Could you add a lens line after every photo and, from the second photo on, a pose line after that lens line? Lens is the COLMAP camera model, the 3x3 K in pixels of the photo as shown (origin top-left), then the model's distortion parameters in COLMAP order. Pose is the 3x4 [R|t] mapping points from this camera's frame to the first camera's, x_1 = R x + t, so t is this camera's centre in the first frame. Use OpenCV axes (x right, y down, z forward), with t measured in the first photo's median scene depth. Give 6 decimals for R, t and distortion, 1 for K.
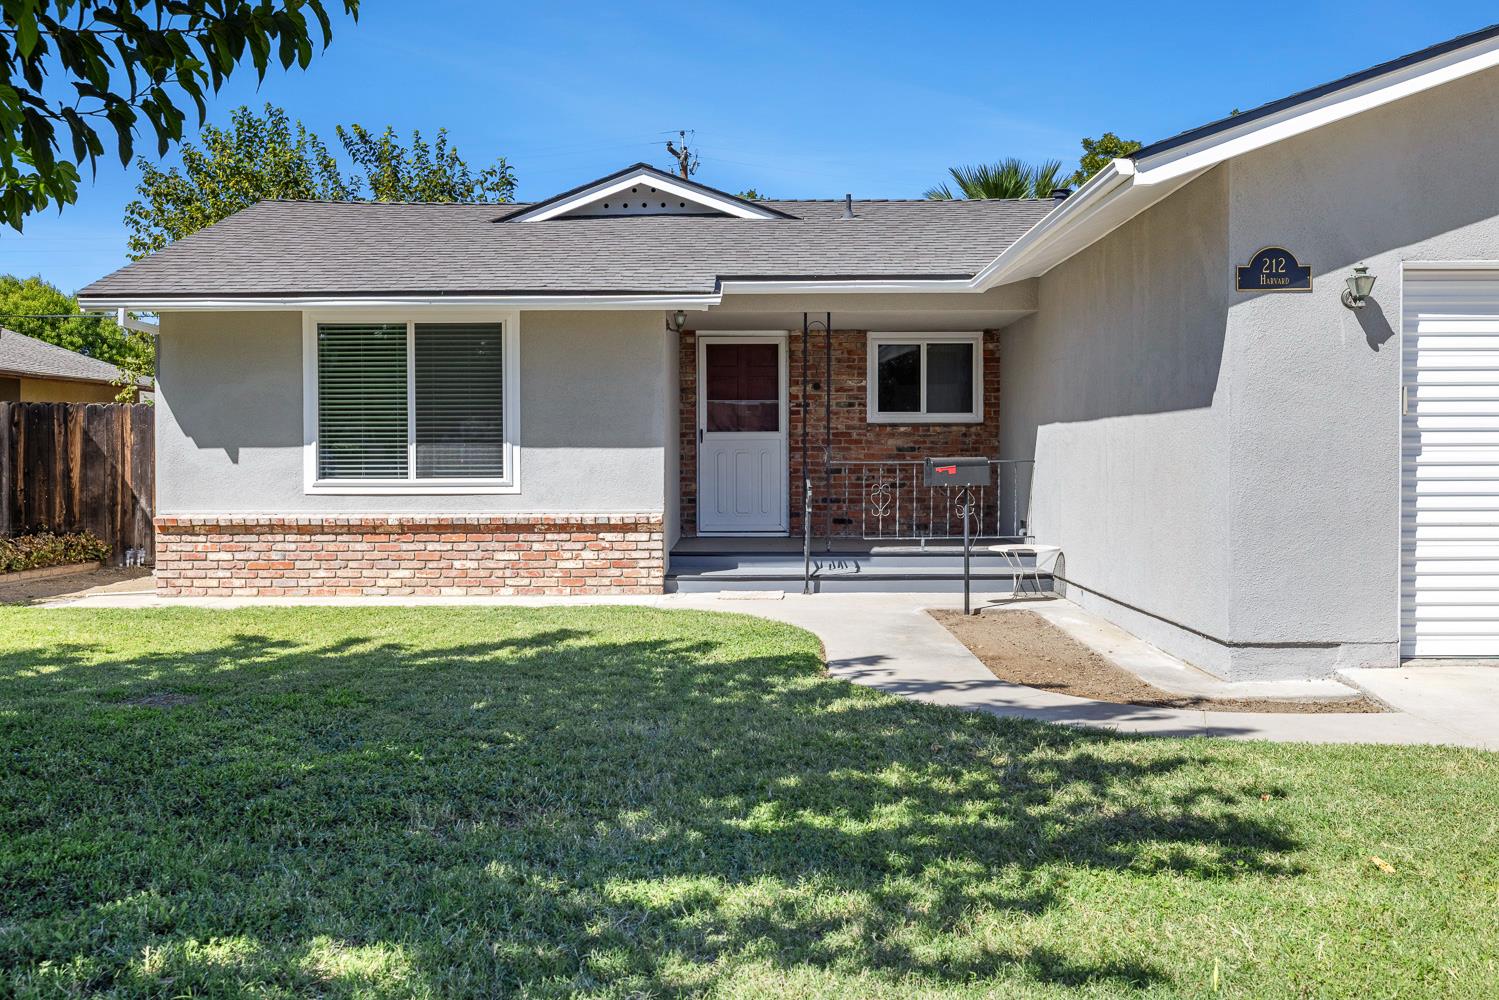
lens RADIAL K [[1456.3, 0, 751.0], [0, 1456.3, 498.2], [0, 0, 1]] dist [0.008328, 0.000000]
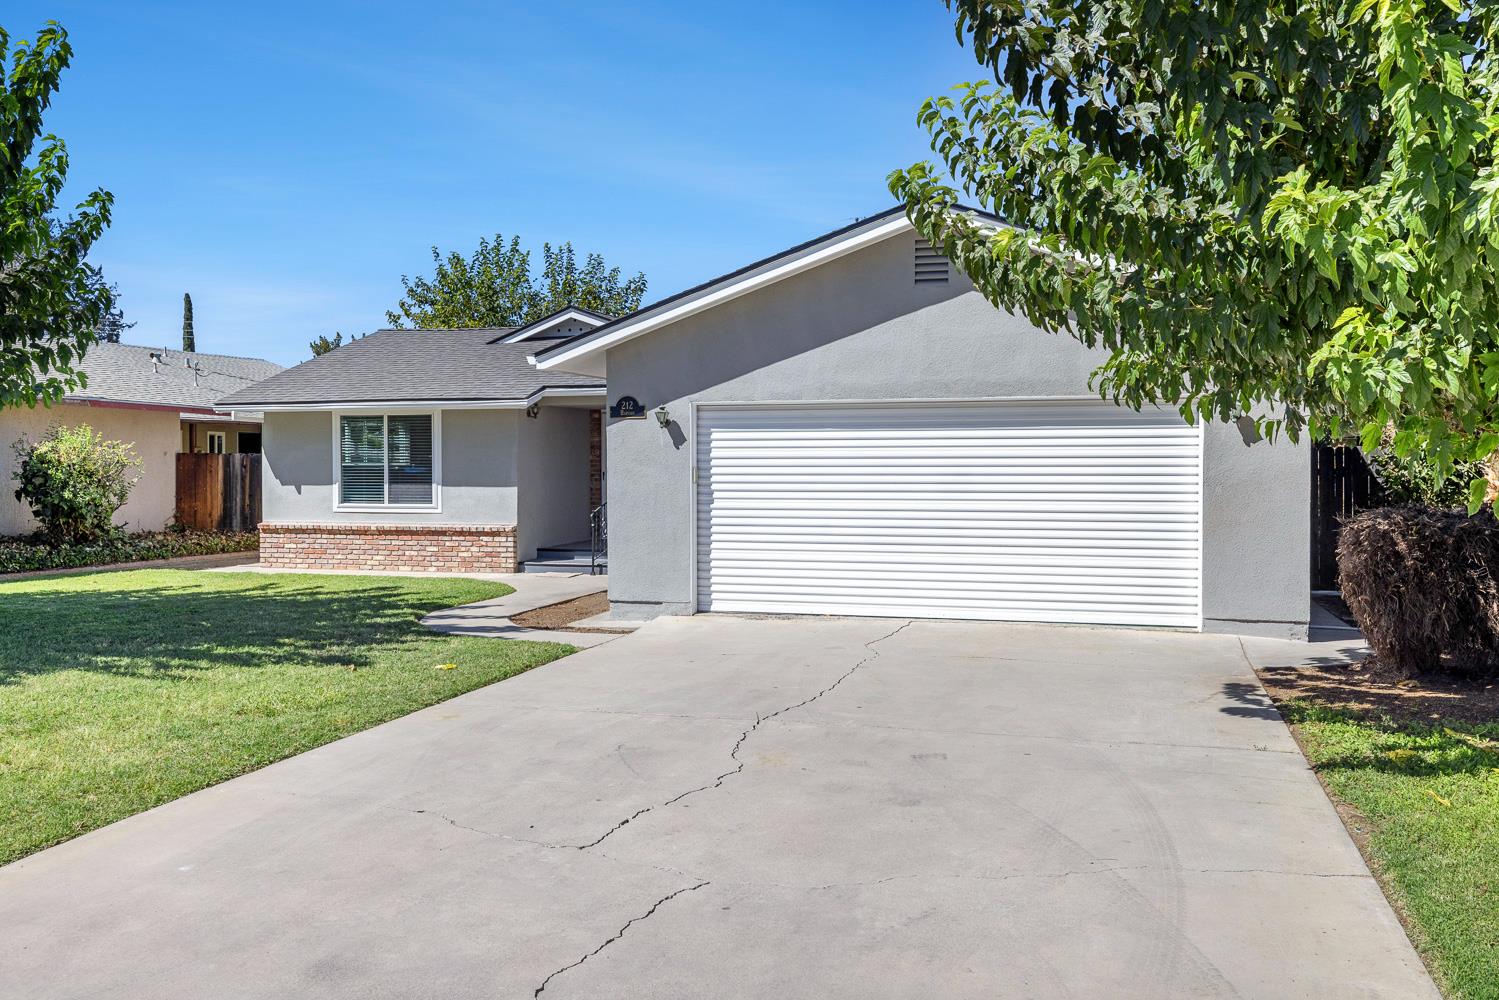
lens RADIAL K [[1302.2, 0, 748.5], [0, 1302.2, 496.9], [0, 0, 1]] dist [-0.002772, -0.001685]
pose [[0.959509, 0.008997, -0.281535, 0.630211], [-0.009956, 0.999948, -0.001974, -0.023027], [0.281503, 0.004697, 0.959549, -0.383518]]
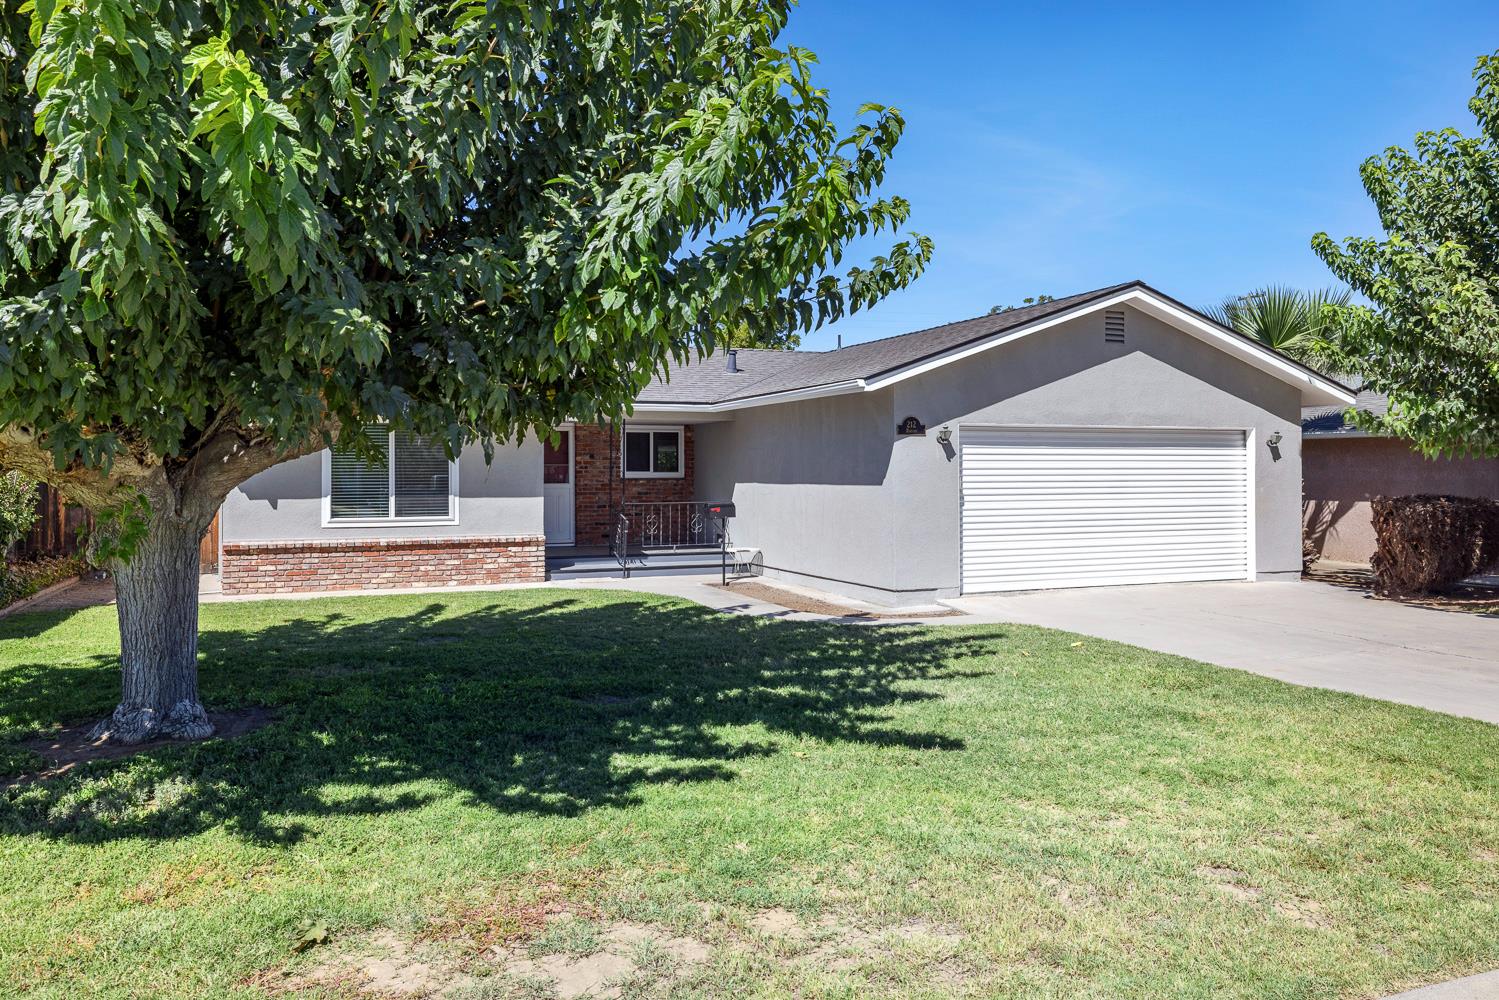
lens RADIAL K [[1124.0, 0, 751.2], [0, 1124.0, 490.7], [0, 0, 1]] dist [0.008746, 0.000399]
pose [[0.922922, -0.005876, 0.384943, -0.349054], [0.011501, 0.999858, -0.012313, -0.023113], [-0.384816, 0.015792, 0.922858, -0.334212]]
